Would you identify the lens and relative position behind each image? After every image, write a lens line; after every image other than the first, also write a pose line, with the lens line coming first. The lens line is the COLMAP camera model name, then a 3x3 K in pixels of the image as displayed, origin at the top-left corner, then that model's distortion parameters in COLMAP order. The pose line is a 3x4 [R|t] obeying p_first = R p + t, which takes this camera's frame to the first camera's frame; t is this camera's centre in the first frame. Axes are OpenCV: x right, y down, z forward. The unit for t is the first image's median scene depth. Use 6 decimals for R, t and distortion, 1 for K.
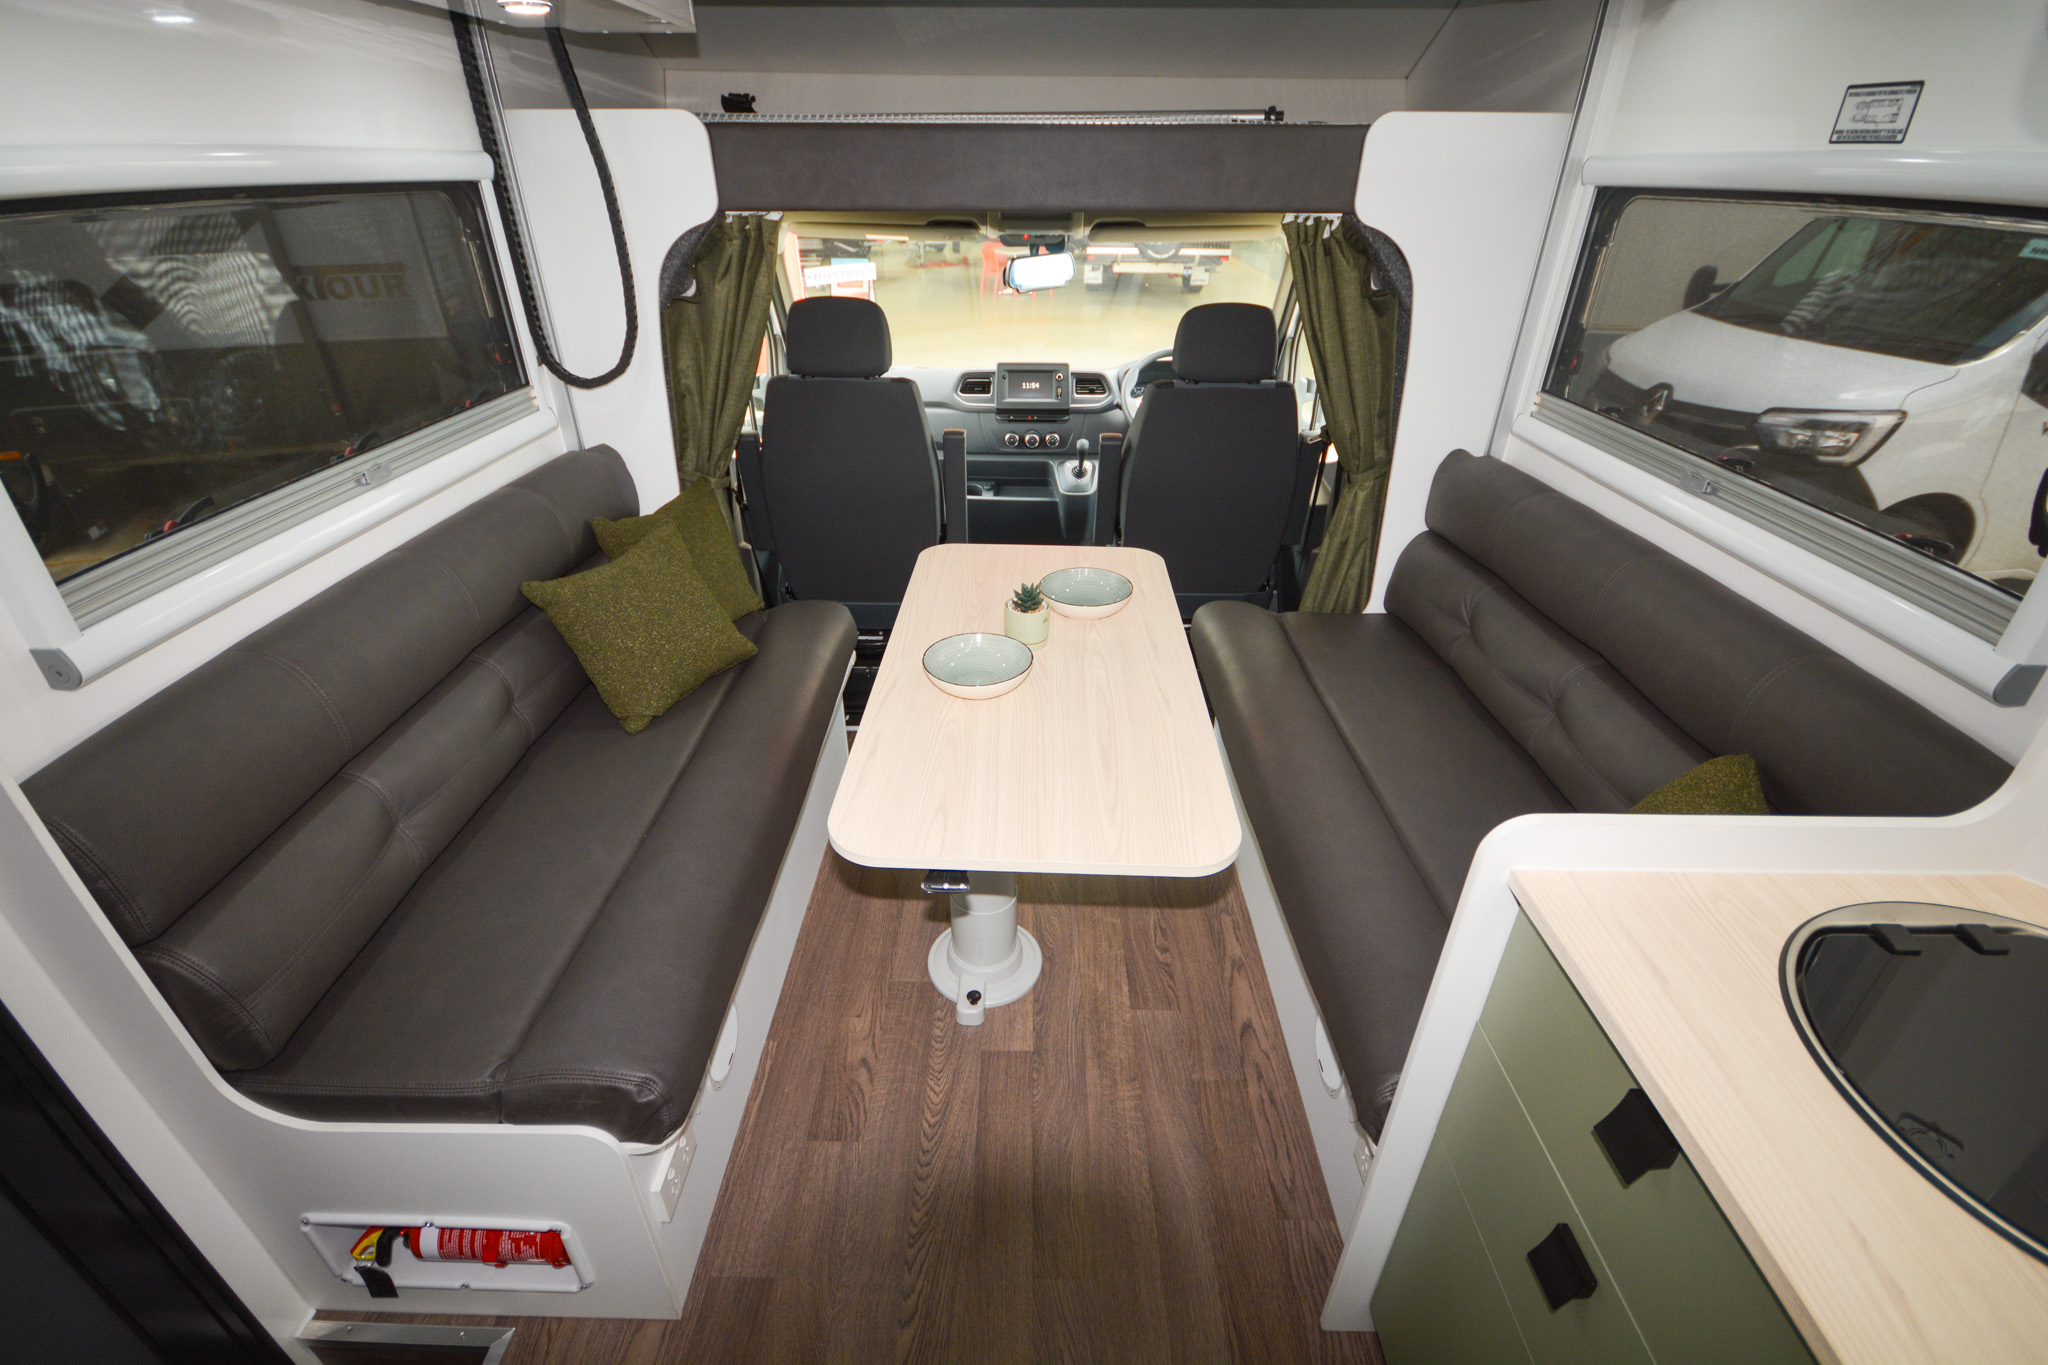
lens RADIAL K [[892.1, 0, 1018.7], [0, 892.1, 682.3], [0, 0, 1]] dist [-0.003666, -0.000335]
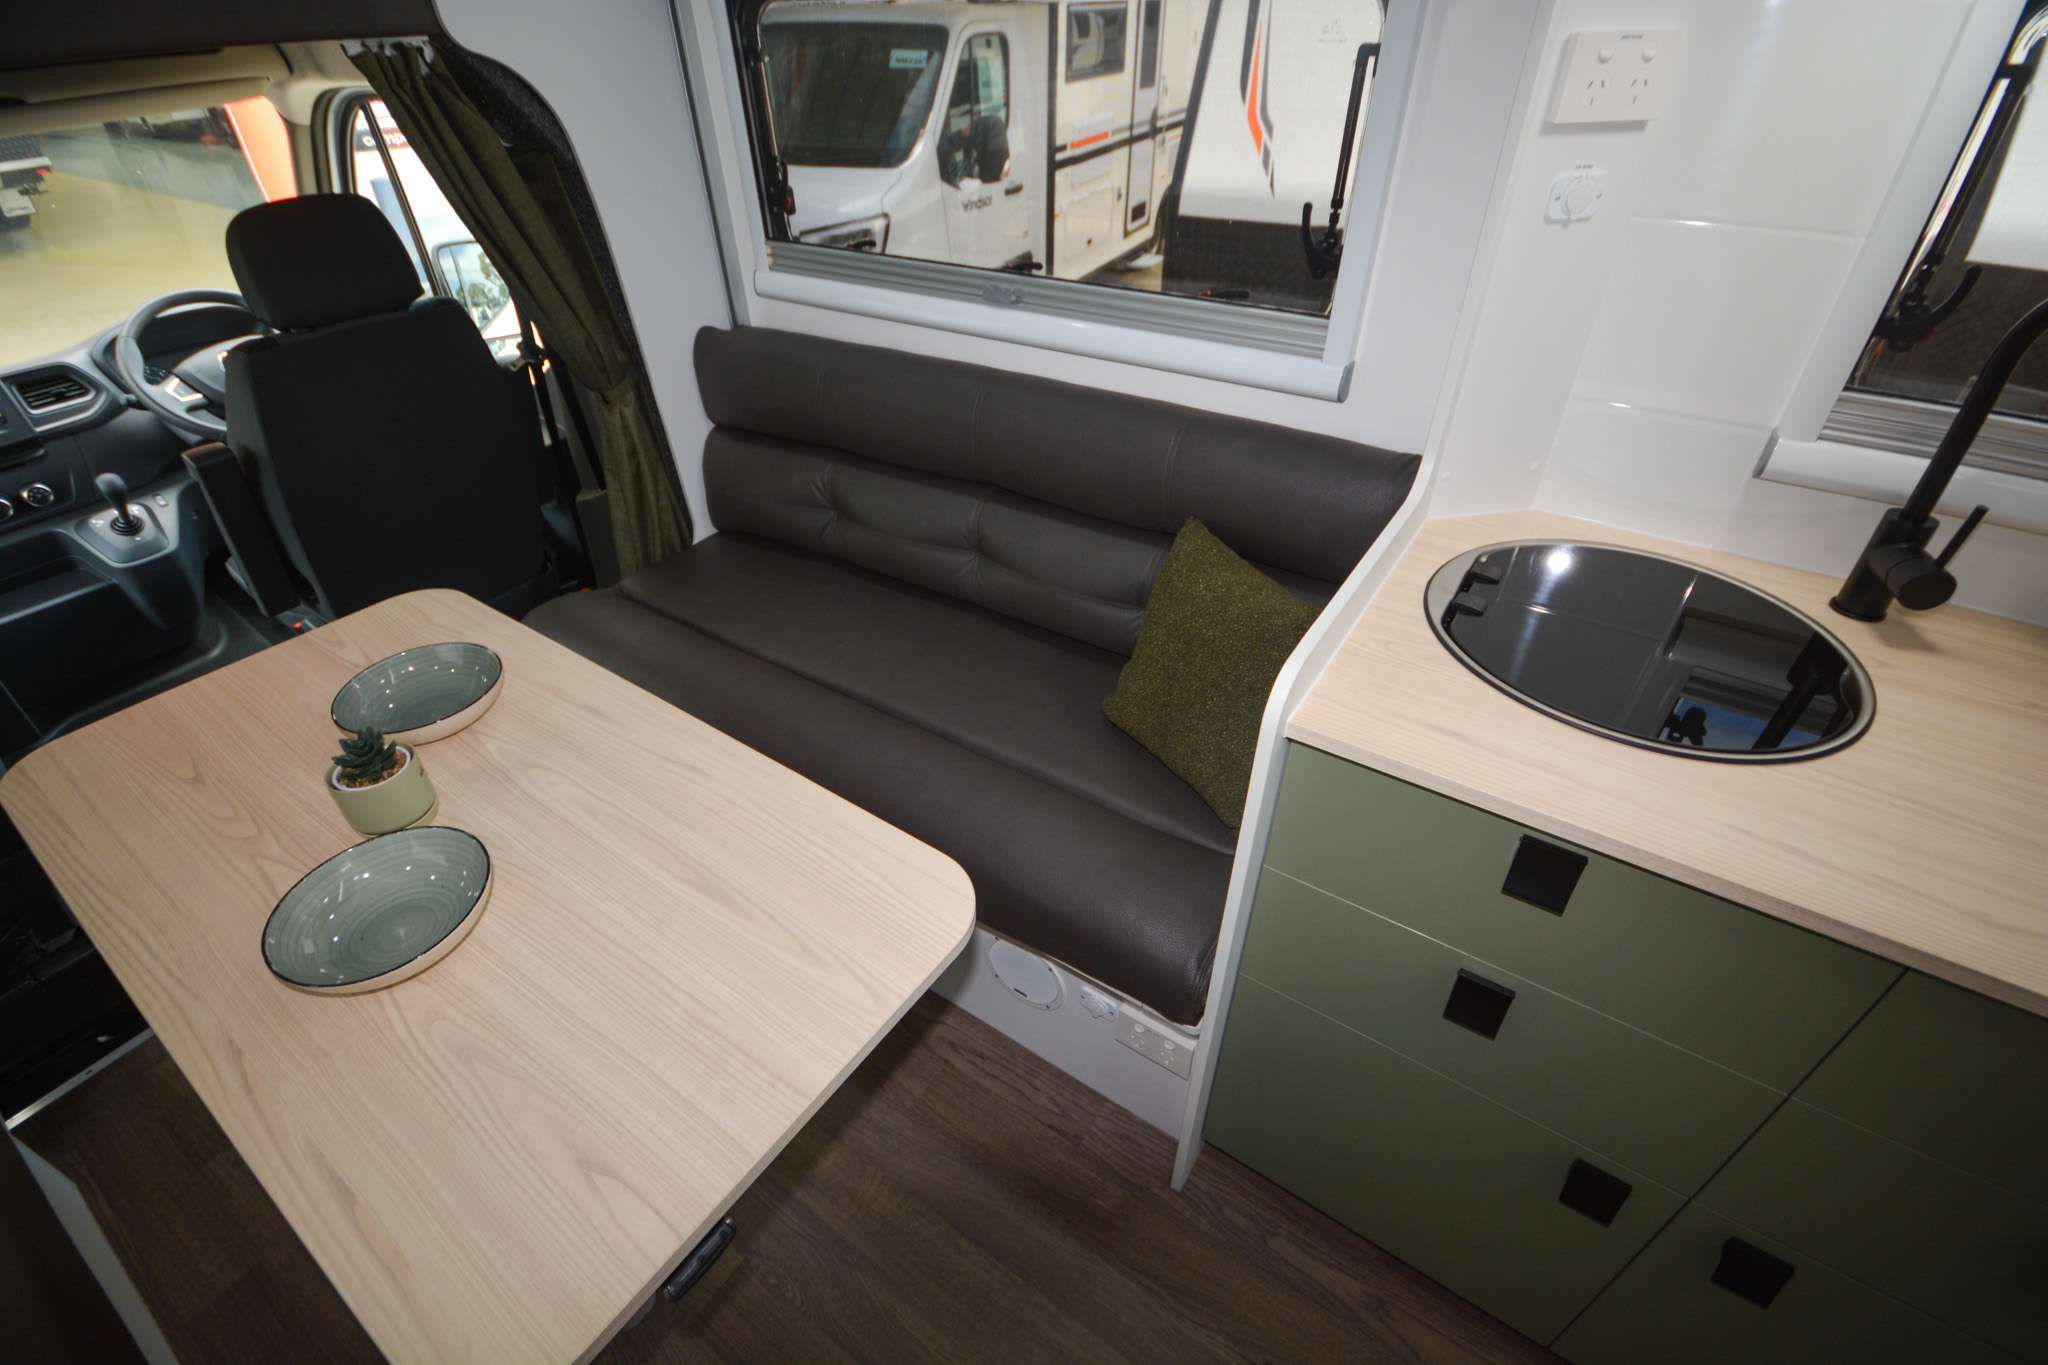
lens RADIAL K [[894.5, 0, 1018.2], [0, 894.5, 683.0], [0, 0, 1]] dist [0.015008, -0.017003]
pose [[0.548091, -0.509314, 0.663473, -0.091948], [0.428738, 0.852168, 0.299988, -0.098950], [-0.718179, 0.120035, 0.685428, 0.230291]]
